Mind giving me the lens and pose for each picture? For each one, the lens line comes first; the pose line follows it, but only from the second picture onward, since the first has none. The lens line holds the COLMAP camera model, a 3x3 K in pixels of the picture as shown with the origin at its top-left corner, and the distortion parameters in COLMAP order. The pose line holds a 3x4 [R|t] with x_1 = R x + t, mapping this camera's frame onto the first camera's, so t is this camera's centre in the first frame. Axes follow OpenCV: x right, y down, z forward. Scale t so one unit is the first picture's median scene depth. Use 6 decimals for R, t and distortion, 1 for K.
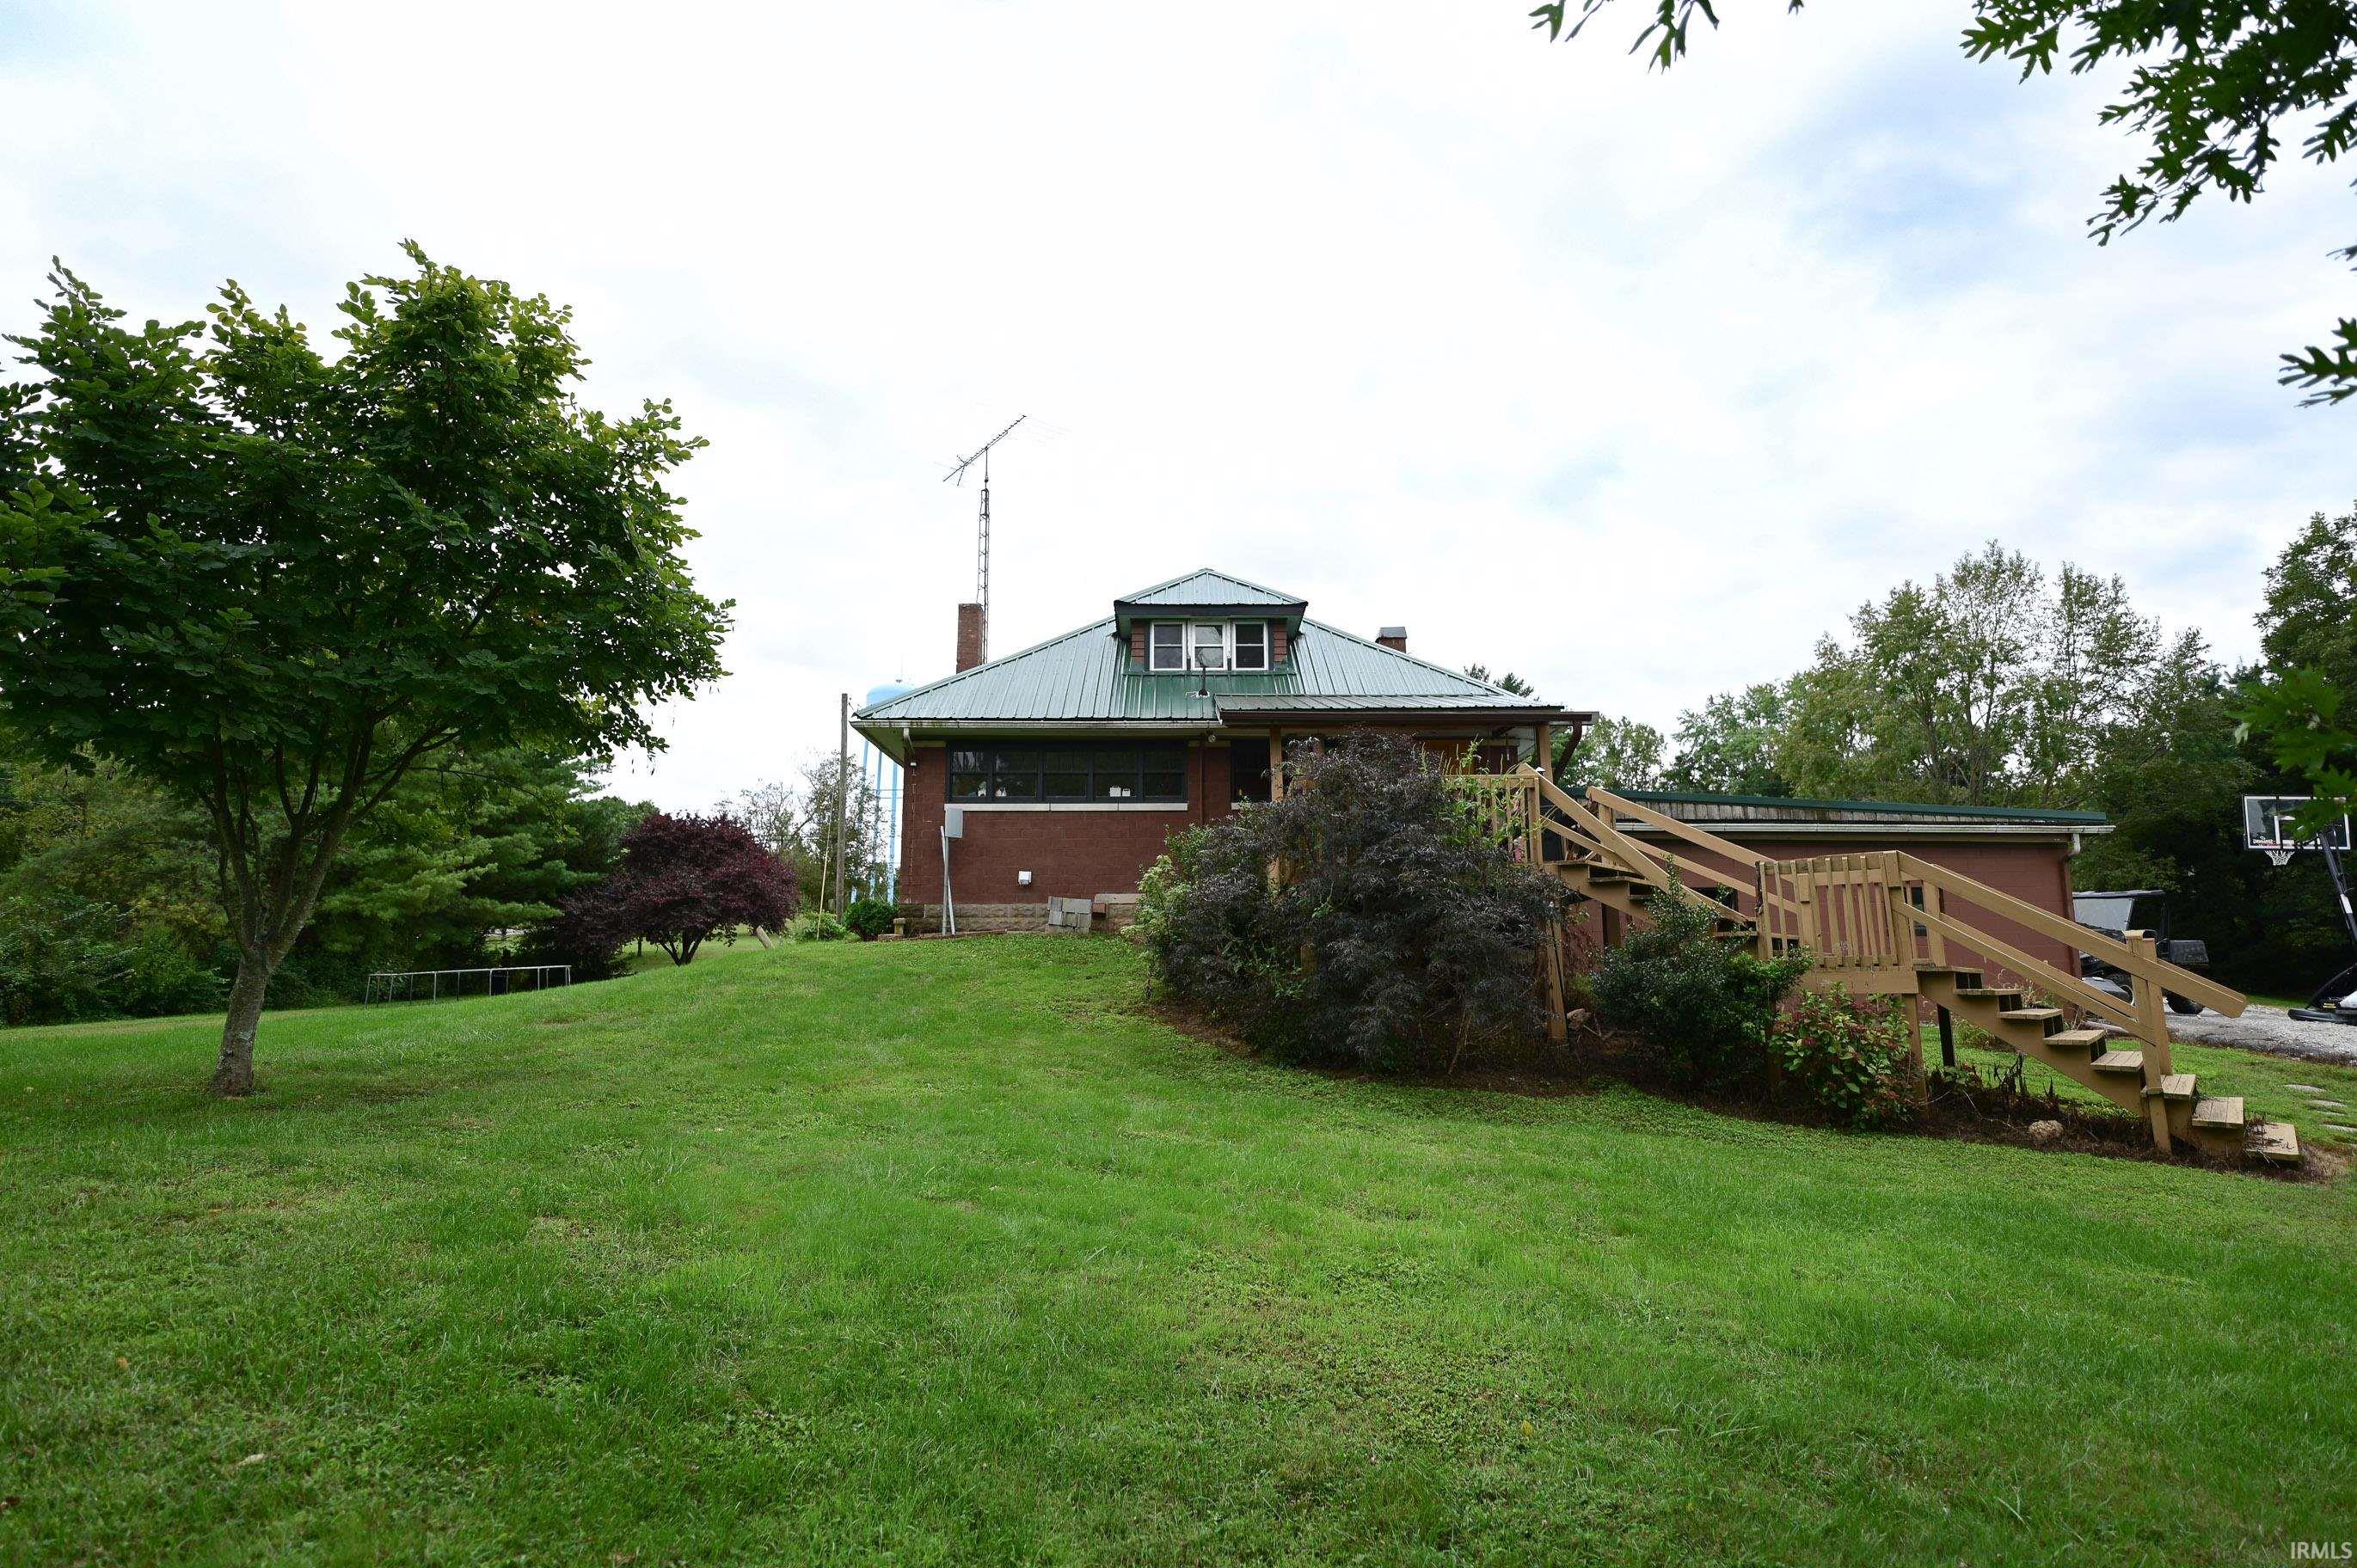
lens RADIAL K [[1191.6, 0, 1178.5], [0, 1191.6, 784.0], [0, 0, 1]] dist [-0.025975, -0.000060]
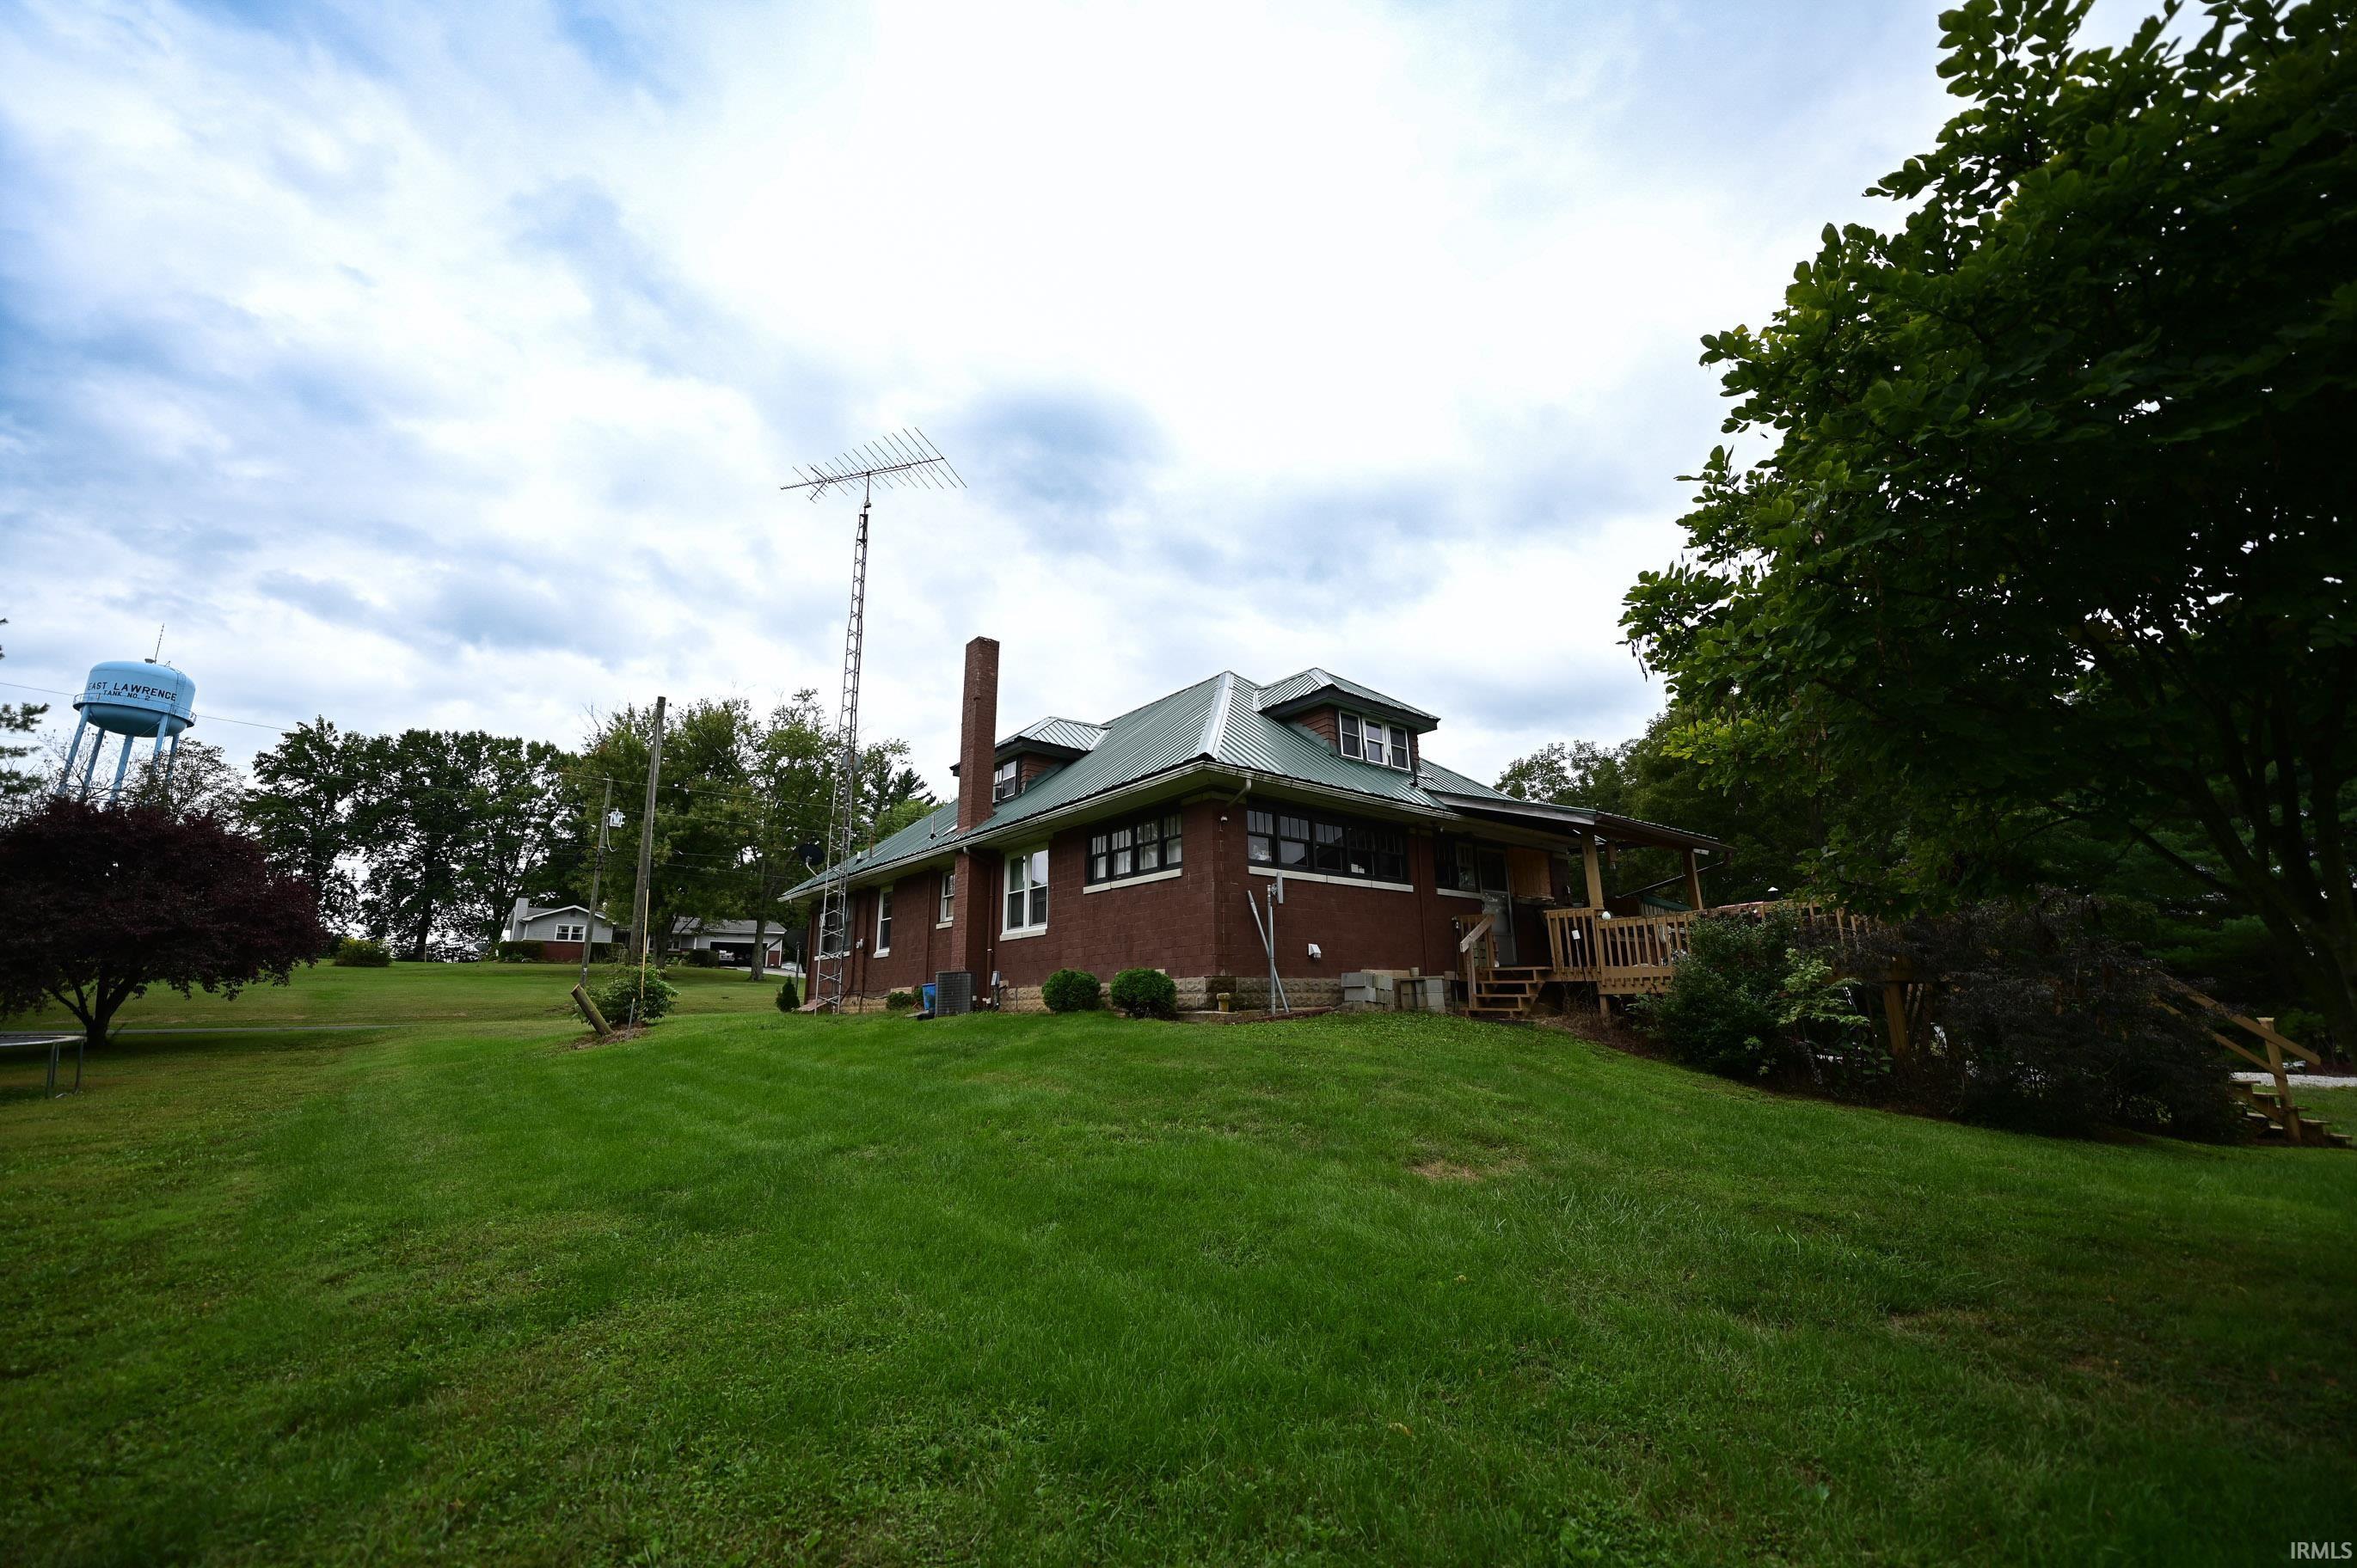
lens RADIAL K [[947.8, 0, 1178.5], [0, 947.8, 784.0], [0, 0, 1]] dist [-0.025805, 0.000018]
pose [[0.771228, 0.142776, 0.620340, -0.653043], [-0.092407, 0.989310, -0.112813, 0.038738], [-0.629815, 0.029681, 0.776178, 0.438436]]
